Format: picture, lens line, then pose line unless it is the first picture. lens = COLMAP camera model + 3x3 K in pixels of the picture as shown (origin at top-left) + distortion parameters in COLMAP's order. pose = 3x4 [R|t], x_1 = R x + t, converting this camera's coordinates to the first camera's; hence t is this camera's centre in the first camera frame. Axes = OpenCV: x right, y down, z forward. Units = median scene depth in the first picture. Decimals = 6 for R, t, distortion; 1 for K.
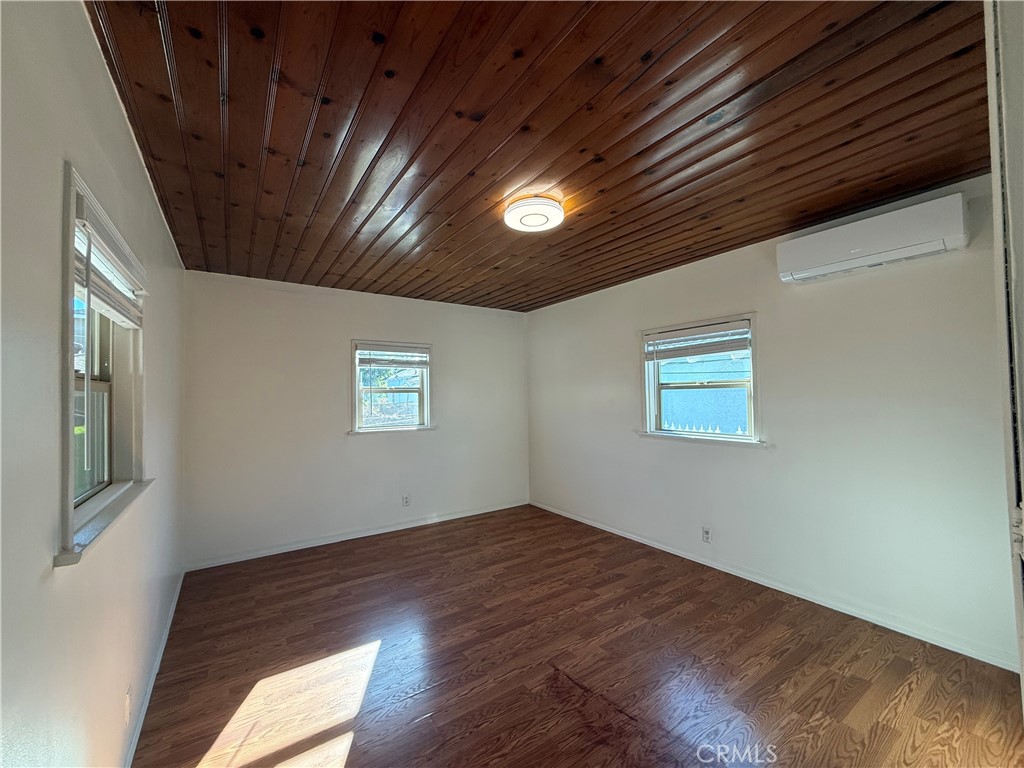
lens RADIAL K [[411.9, 0, 516.2], [0, 411.9, 385.3], [0, 0, 1]] dist [-0.001493, 0.000663]
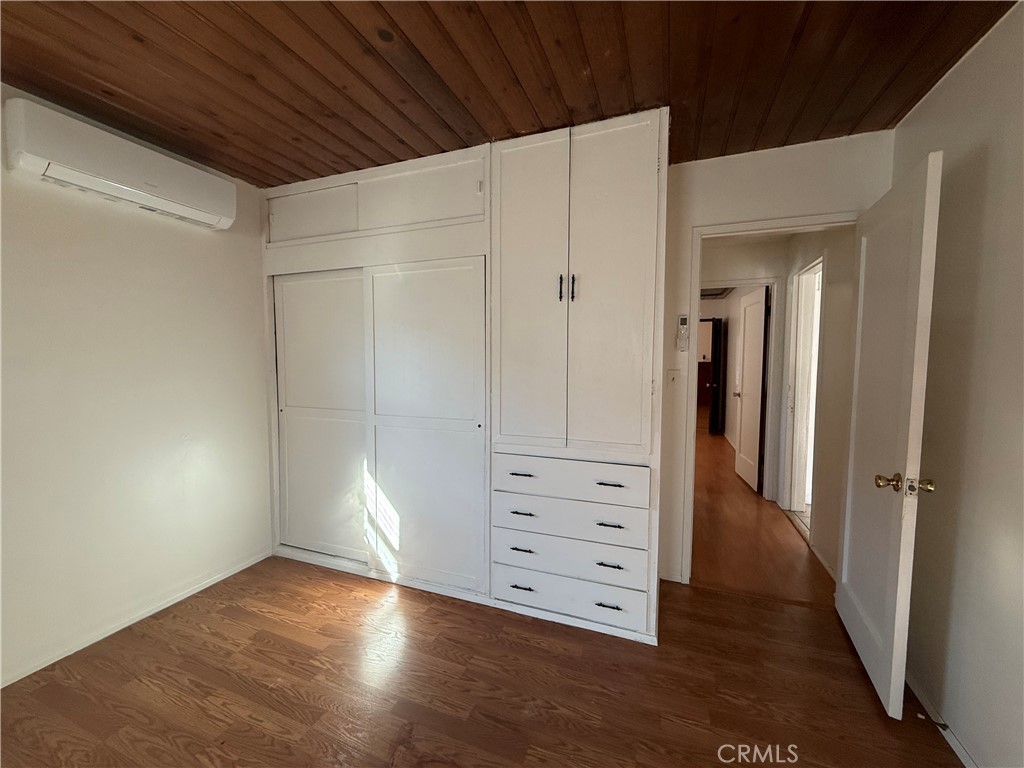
lens RADIAL K [[411.9, 0, 510.8], [0, 411.9, 383.9], [0, 0, 1]] dist [-0.001493, 0.000663]
pose [[-0.553320, -0.043165, 0.831850, -0.269509], [-0.019833, 0.999056, 0.038649, 0.031025], [-0.832733, 0.004887, -0.553654, 0.829348]]
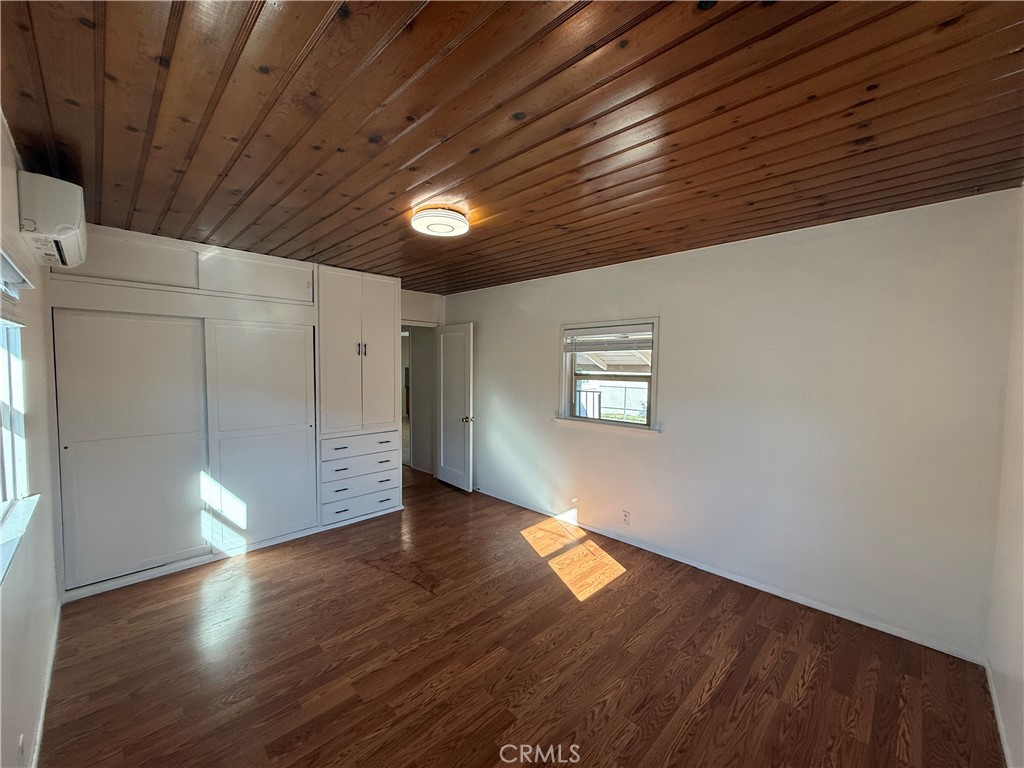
lens RADIAL K [[411.9, 0, 513.6], [0, 411.9, 385.2], [0, 0, 1]] dist [-0.001493, 0.000663]
pose [[-0.983009, 0.014312, -0.182999, 0.058690], [0.009752, 0.999620, 0.025793, -0.023298], [0.183298, 0.023570, -0.982775, 2.000242]]
